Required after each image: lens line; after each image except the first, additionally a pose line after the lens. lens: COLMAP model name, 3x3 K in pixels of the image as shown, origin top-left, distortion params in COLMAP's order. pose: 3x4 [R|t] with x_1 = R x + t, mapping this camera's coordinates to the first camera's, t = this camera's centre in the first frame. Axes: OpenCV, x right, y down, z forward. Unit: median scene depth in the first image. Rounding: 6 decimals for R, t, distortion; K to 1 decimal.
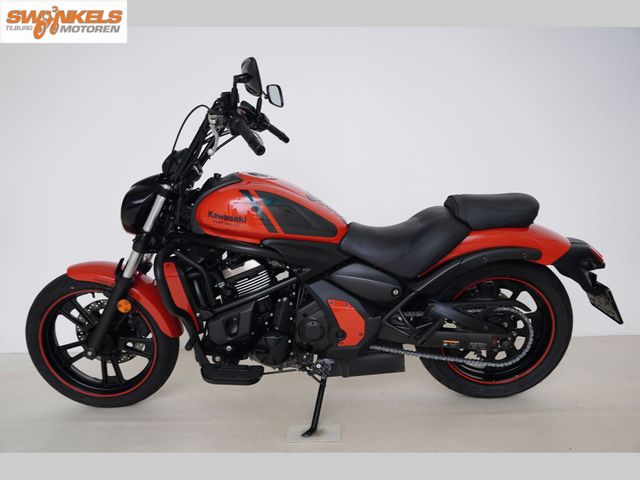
lens RADIAL K [[465.8, 0, 320.0], [0, 465.8, 240.0], [0, 0, 1]] dist [-0.030184, -0.002692]
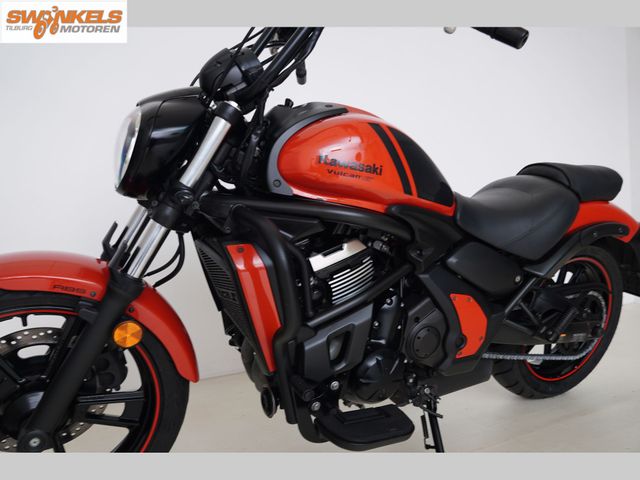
lens RADIAL K [[465.8, 0, 320.0], [0, 465.8, 240.0], [0, 0, 1]] dist [-0.030184, -0.002692]
pose [[0.884373, -0.011048, 0.466649, -0.480756], [0.017390, 0.999806, -0.009286, 0.047575], [-0.466456, 0.016327, 0.884394, 0.457957]]
